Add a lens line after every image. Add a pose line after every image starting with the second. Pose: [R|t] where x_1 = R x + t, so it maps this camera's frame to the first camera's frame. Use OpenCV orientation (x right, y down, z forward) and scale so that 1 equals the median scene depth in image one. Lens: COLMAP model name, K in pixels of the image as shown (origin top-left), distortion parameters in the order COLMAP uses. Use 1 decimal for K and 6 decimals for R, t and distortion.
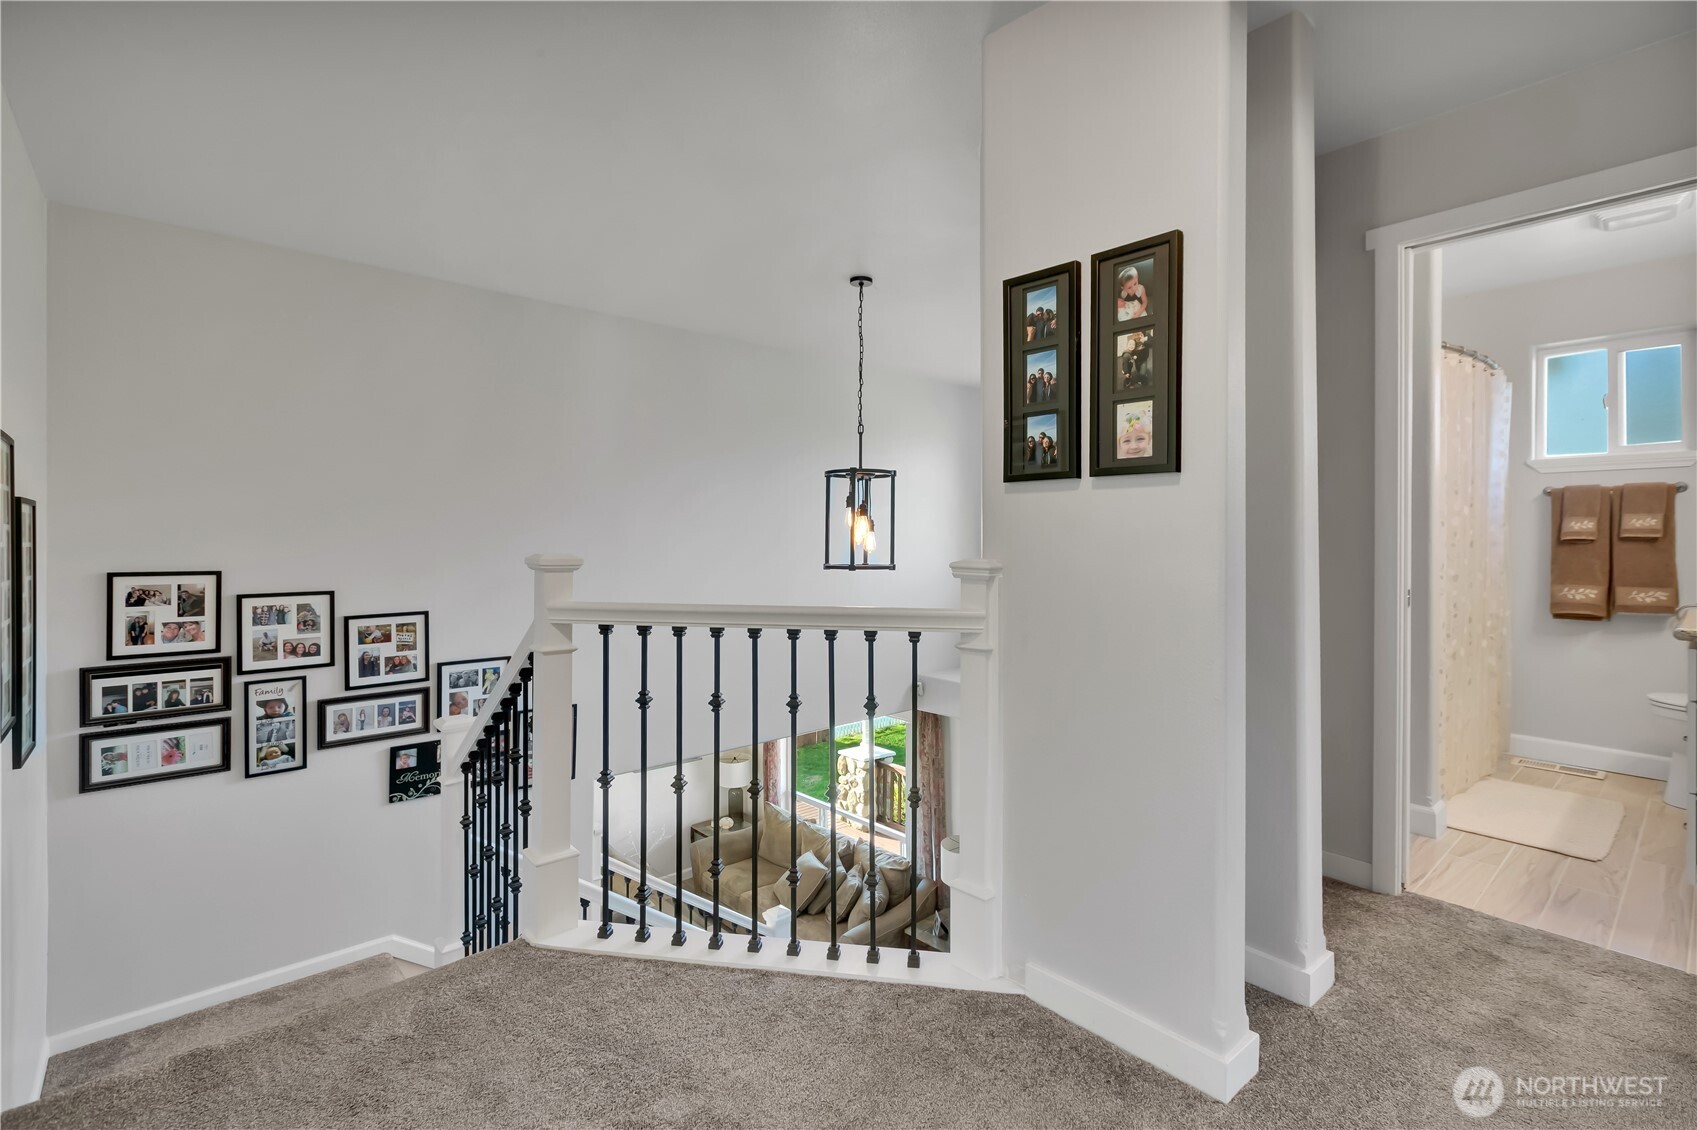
lens RADIAL K [[768.7, 0, 852.9], [0, 768.7, 553.1], [0, 0, 1]] dist [-0.002934, -0.000680]
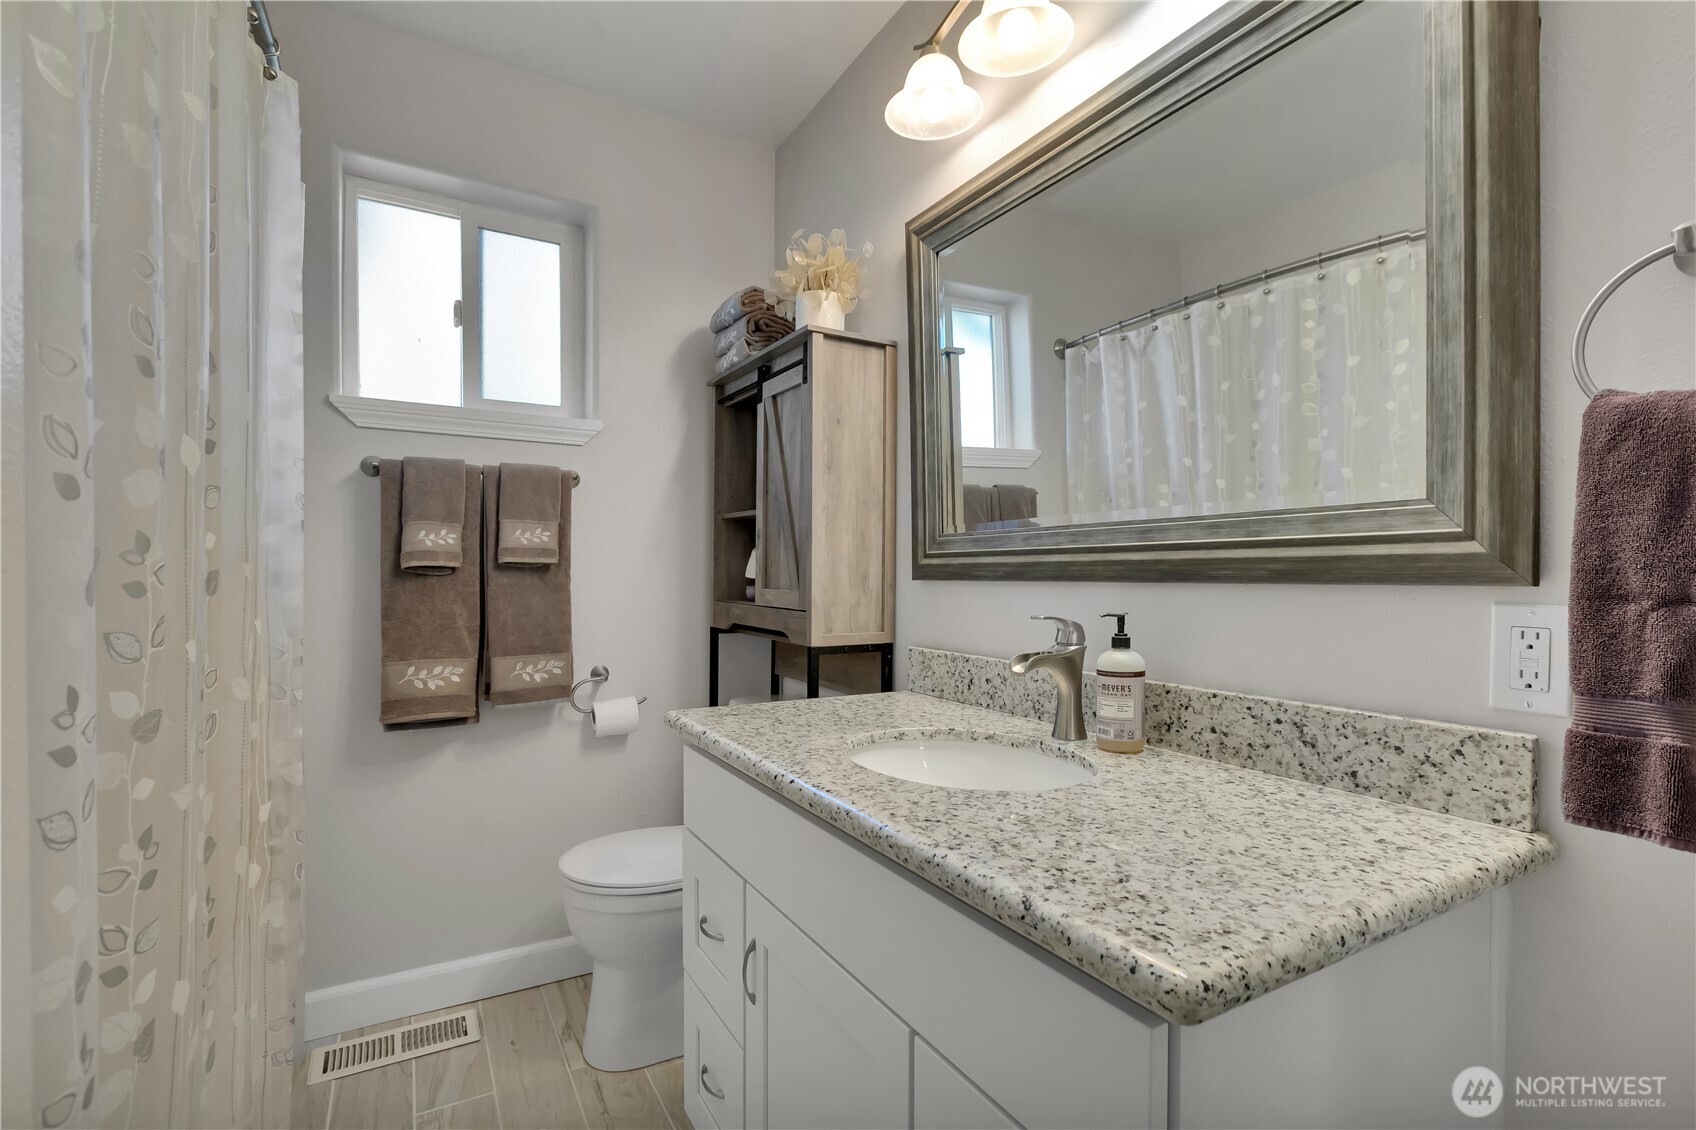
lens RADIAL K [[768.2, 0, 851.5], [0, 768.2, 569.1], [0, 0, 1]] dist [-0.002934, -0.000680]
pose [[0.192144, 0.001927, 0.981365, 0.526511], [0.008887, 0.999954, -0.003703, -0.012439], [-0.981327, 0.009432, 0.192118, 0.654622]]
